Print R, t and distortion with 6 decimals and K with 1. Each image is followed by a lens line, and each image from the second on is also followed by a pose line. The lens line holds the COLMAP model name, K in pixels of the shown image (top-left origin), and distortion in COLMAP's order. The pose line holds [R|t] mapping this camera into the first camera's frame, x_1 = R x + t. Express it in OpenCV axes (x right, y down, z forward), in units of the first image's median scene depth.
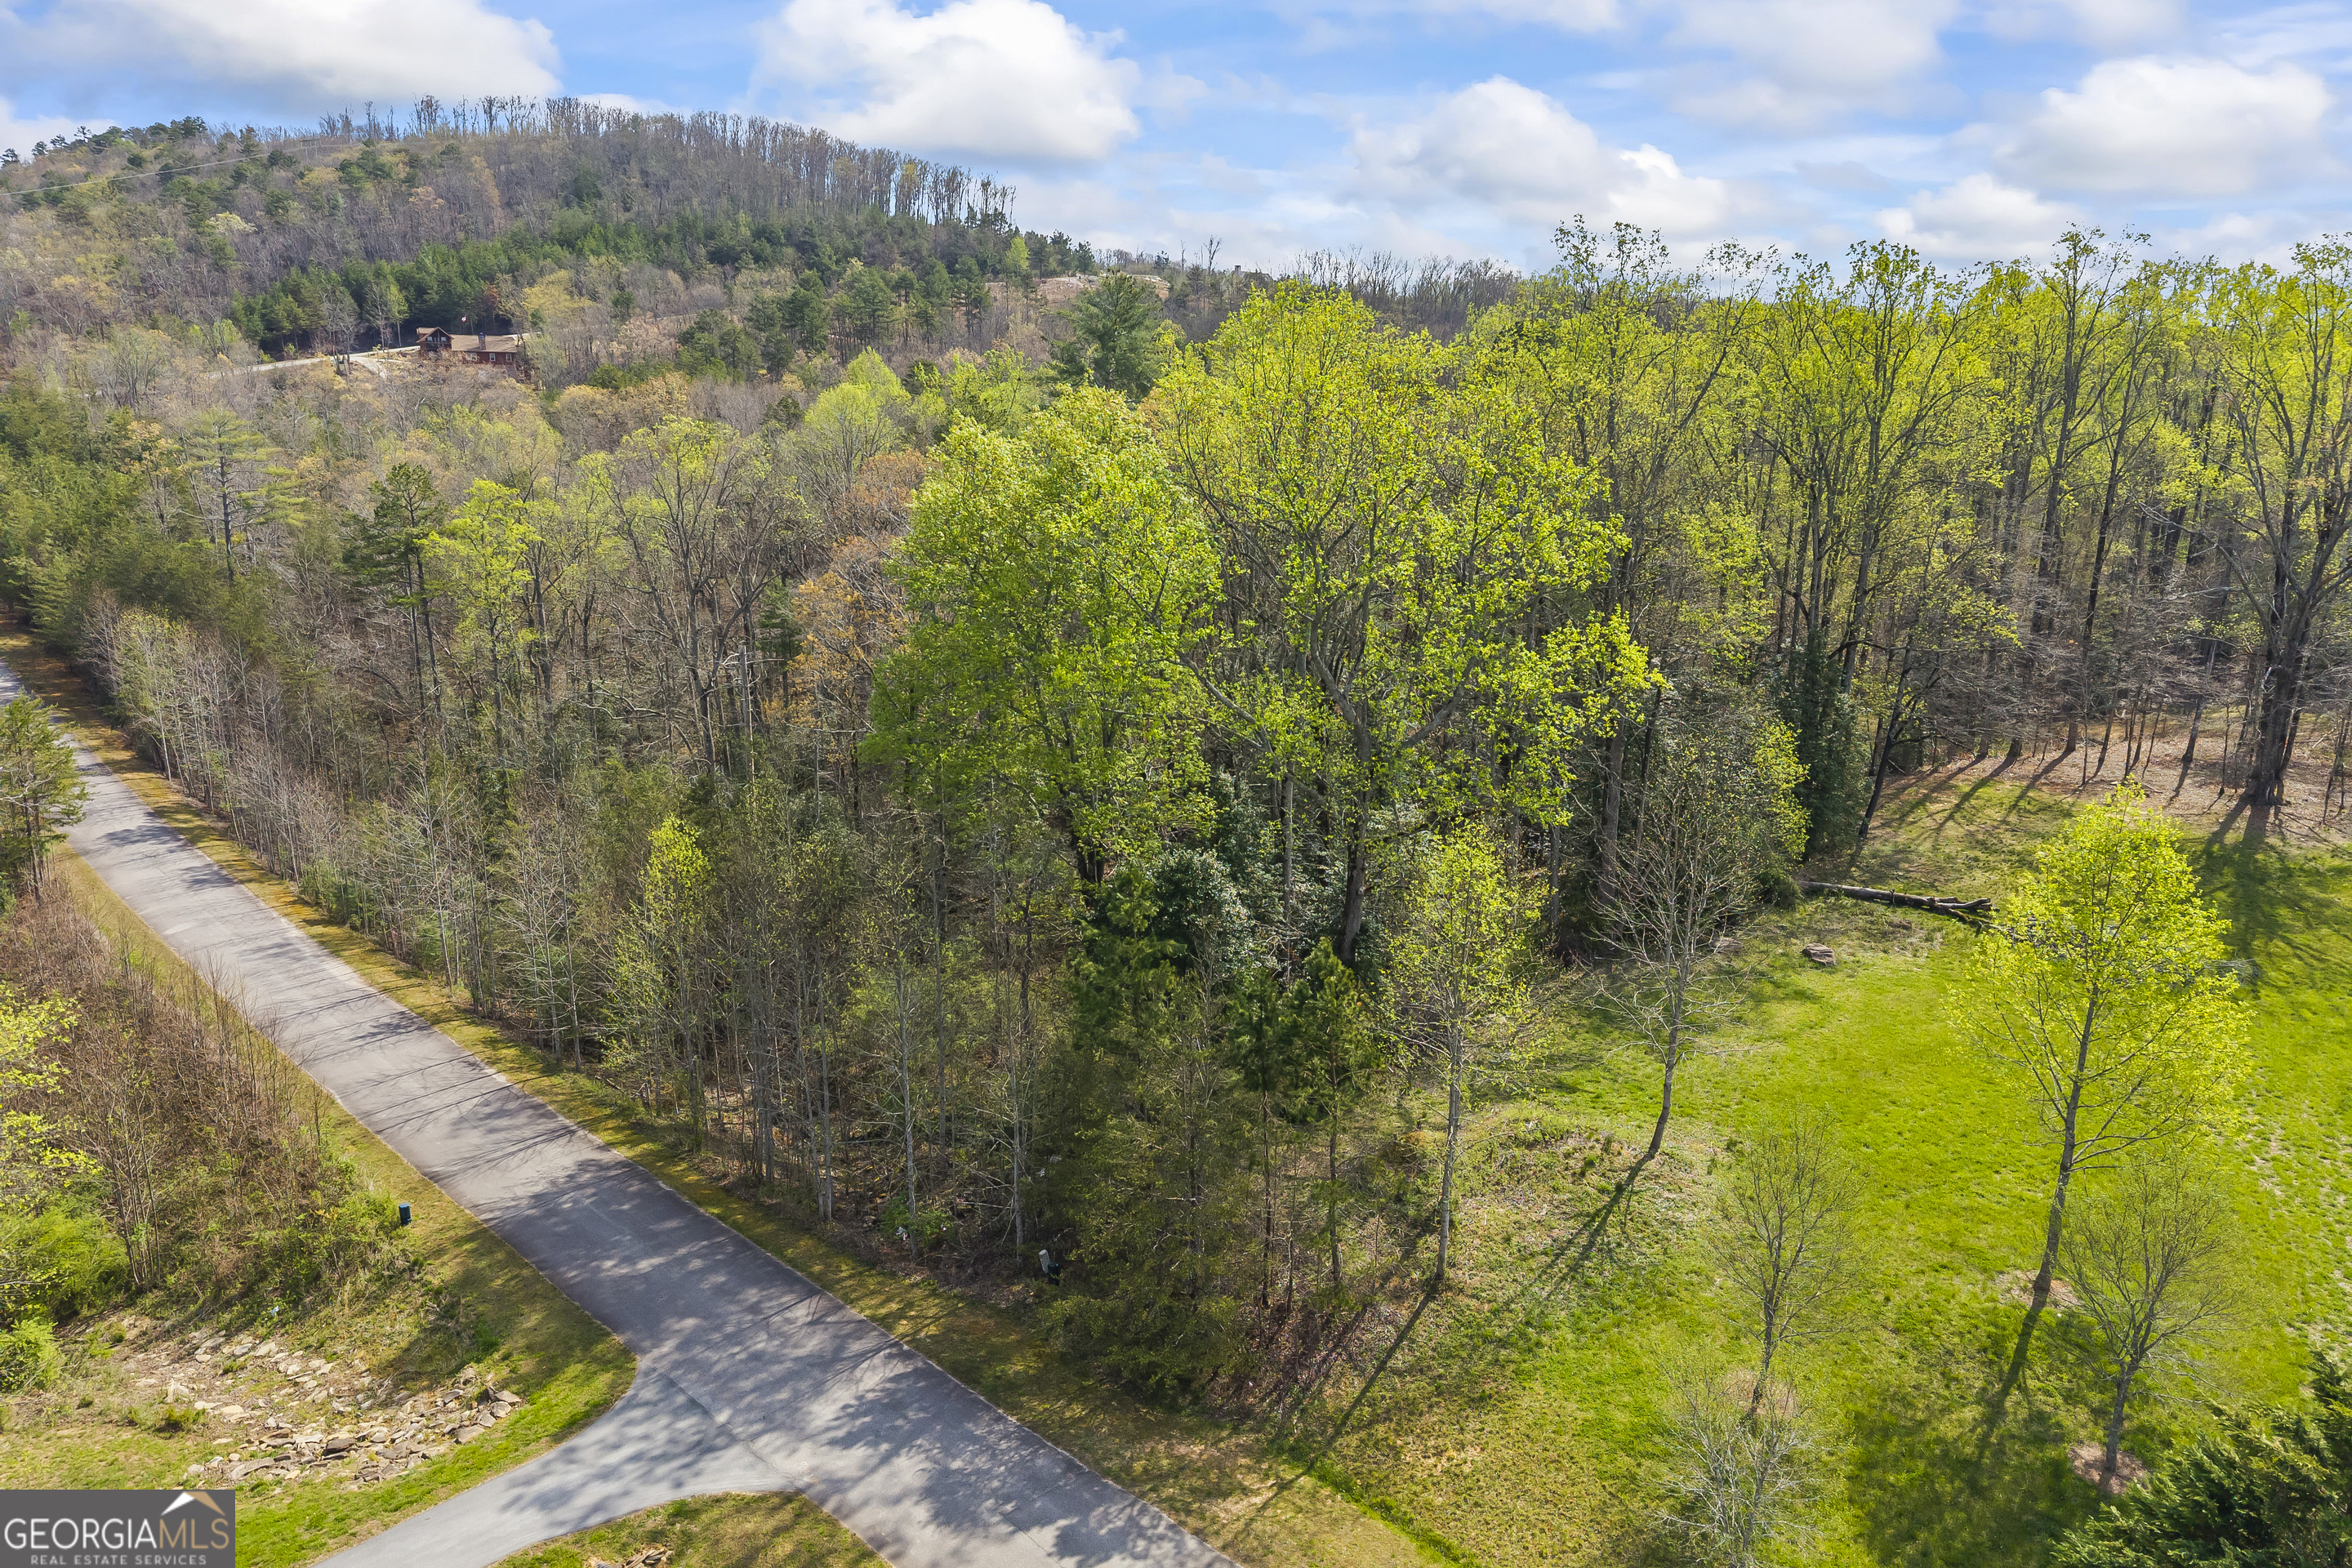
lens RADIAL K [[1568.6, 0, 1175.9], [0, 1568.6, 780.8], [0, 0, 1]] dist [0.027775, -0.027496]
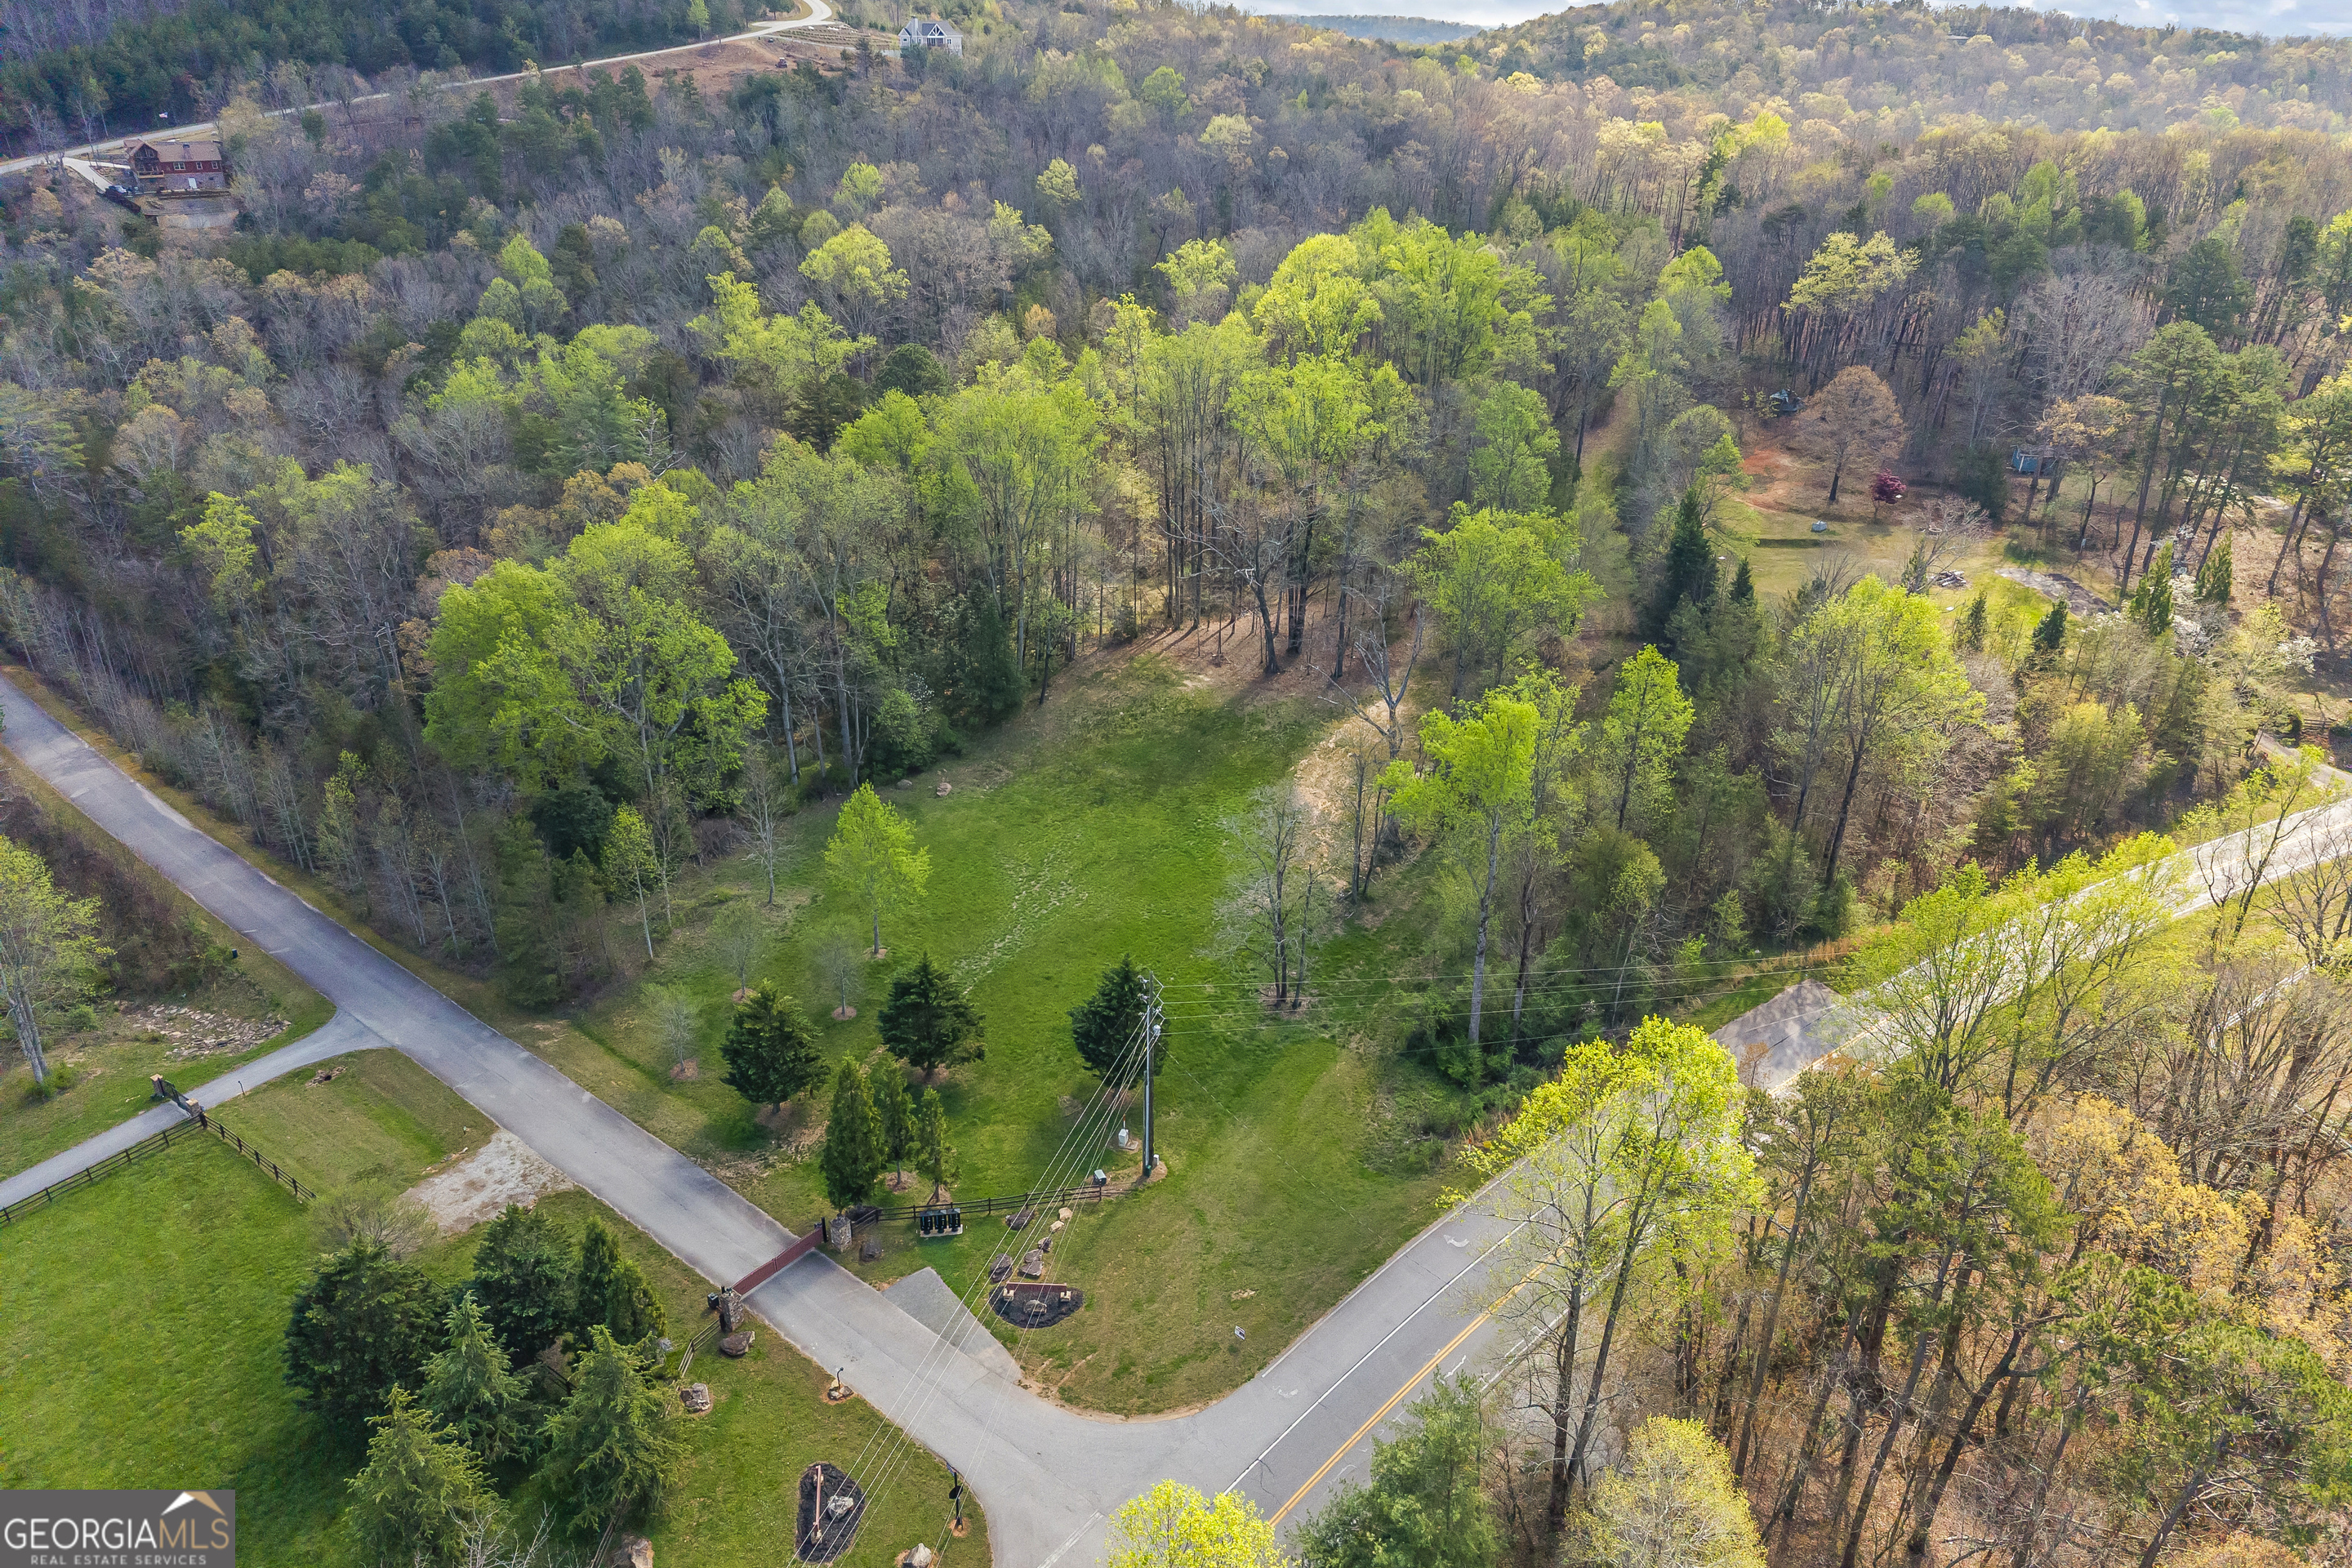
lens RADIAL K [[1568.6, 0, 1174.3], [0, 1568.6, 778.4], [0, 0, 1]] dist [0.027775, -0.027496]
pose [[0.994357, -0.039573, 0.098426, 0.670695], [0.016261, 0.973710, 0.227209, -0.484228], [-0.104830, -0.224327, 0.968859, -1.345523]]
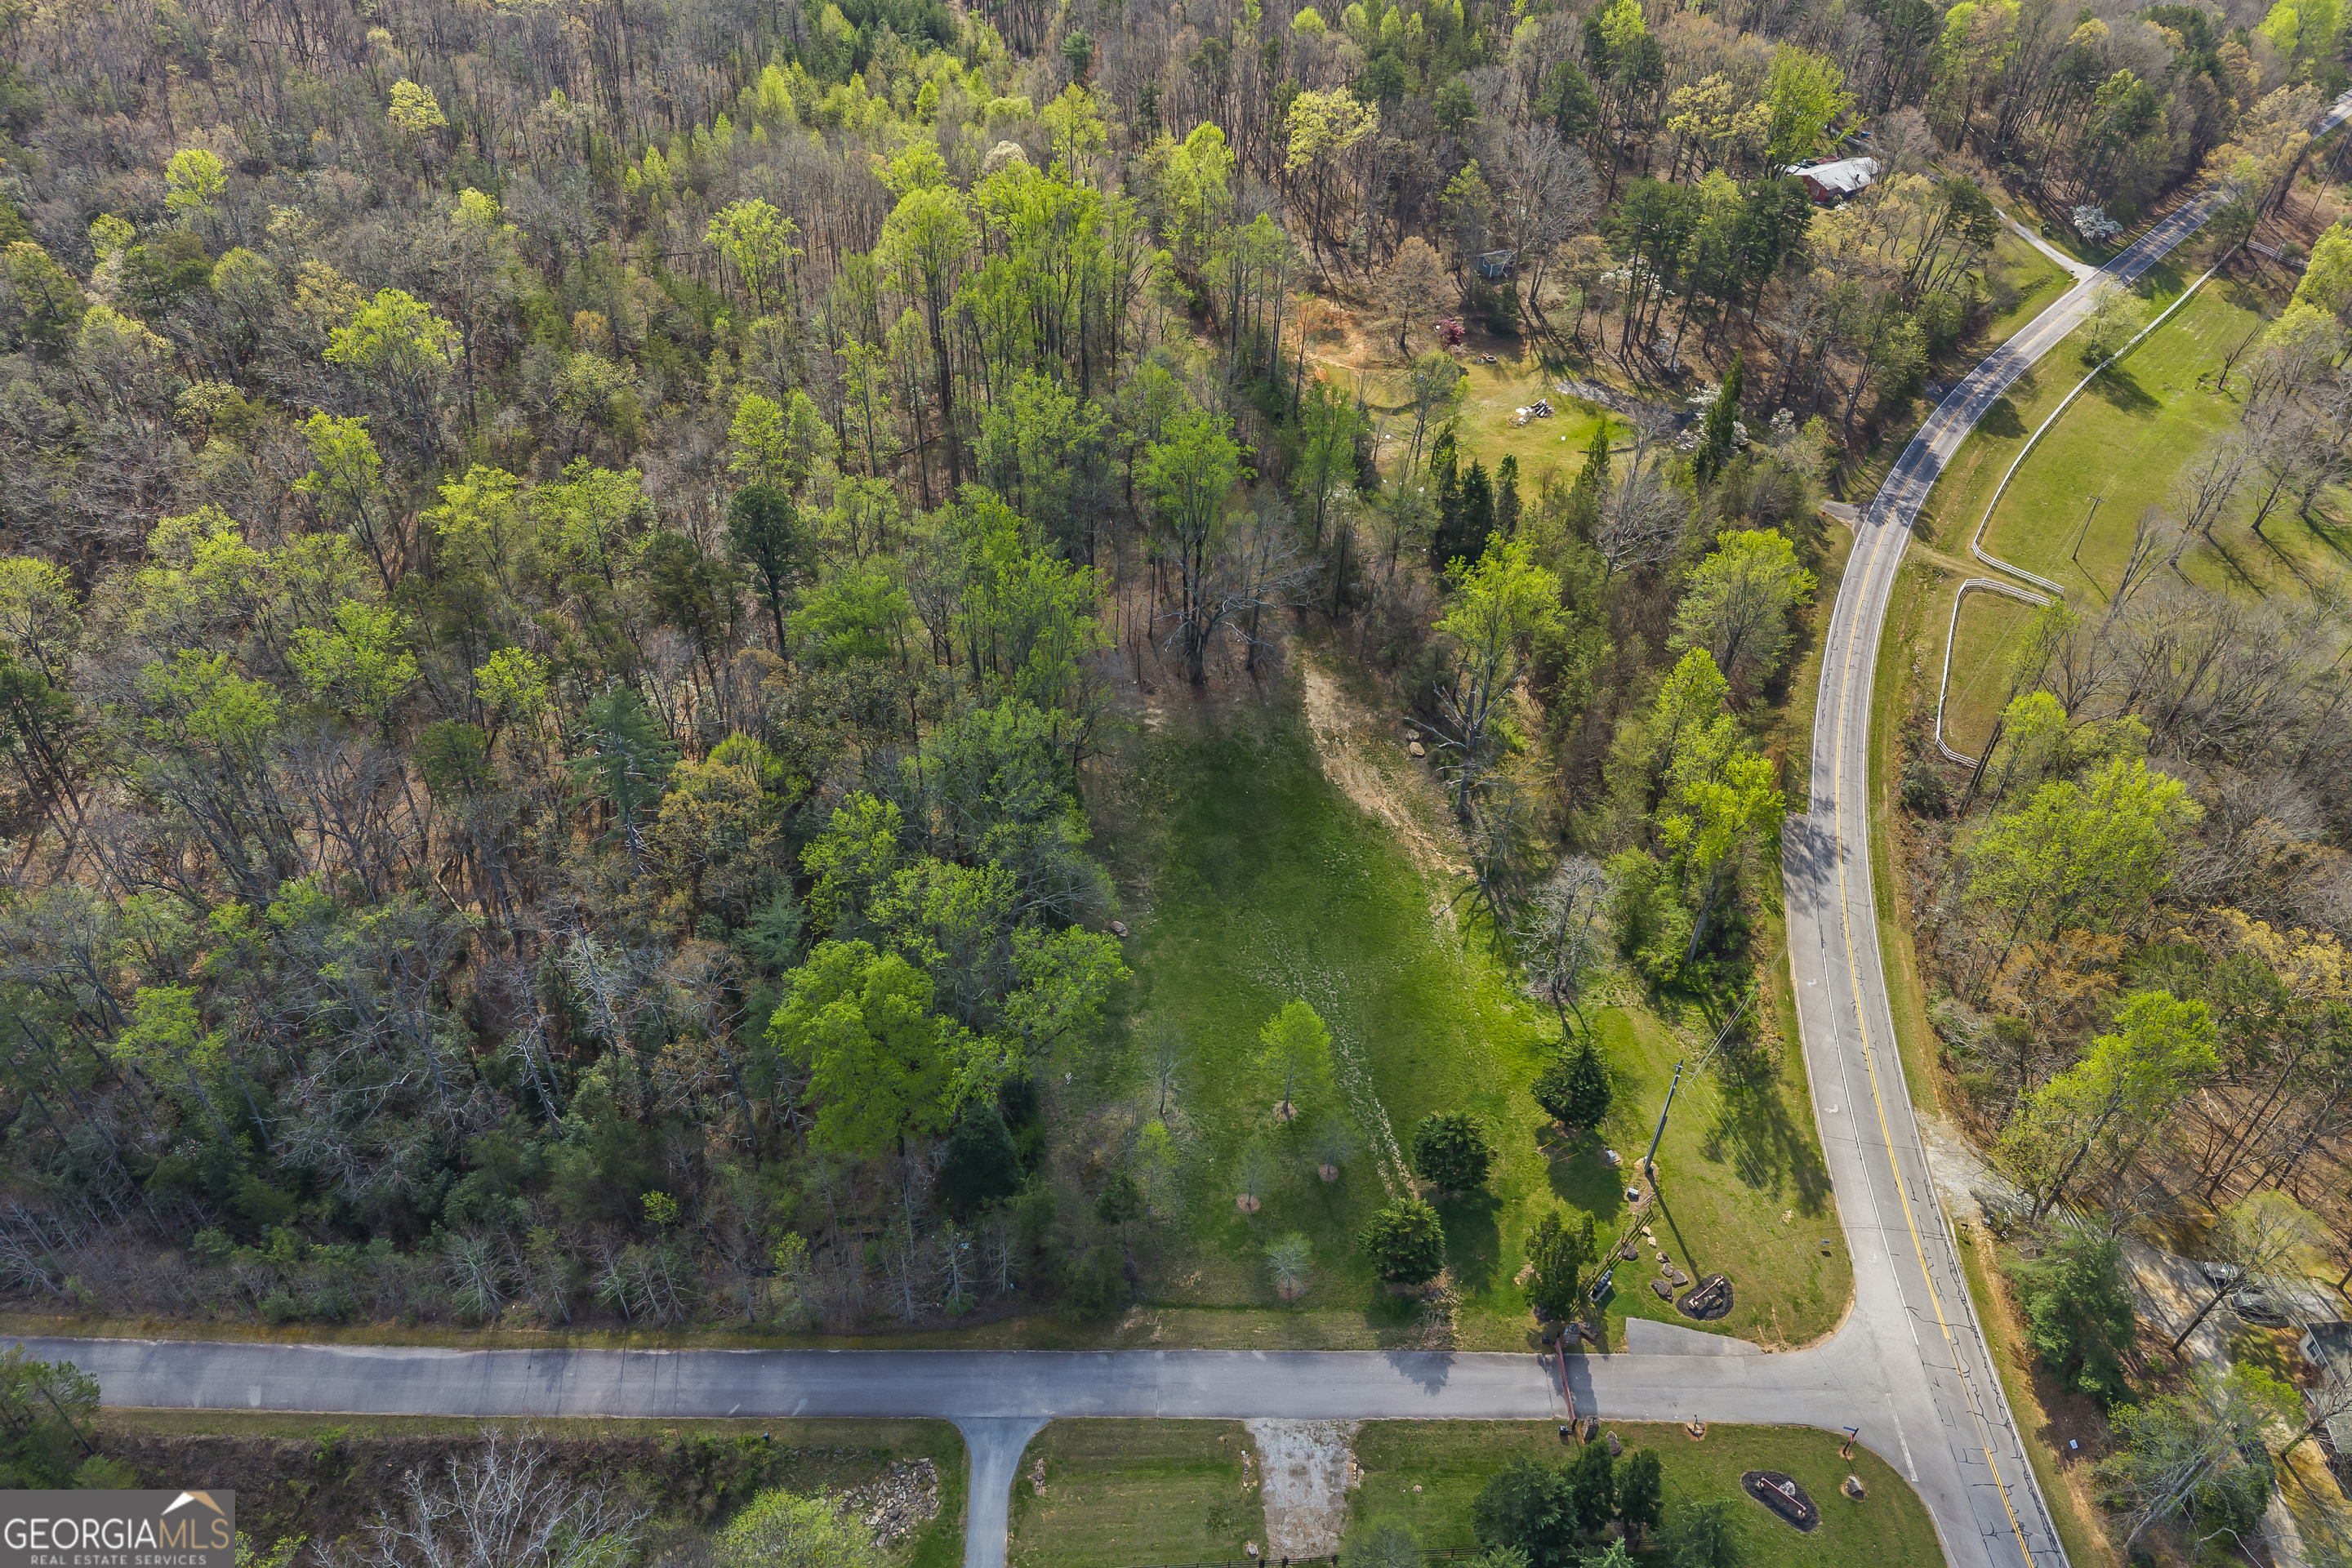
lens RADIAL K [[1568.6, 0, 1169.3], [0, 1568.6, 781.7], [0, 0, 1]] dist [0.027775, -0.027496]
pose [[0.707562, -0.451794, 0.543358, -0.883620], [0.147086, 0.846239, 0.512098, -1.605318], [-0.691174, -0.282421, 0.665220, -0.649980]]
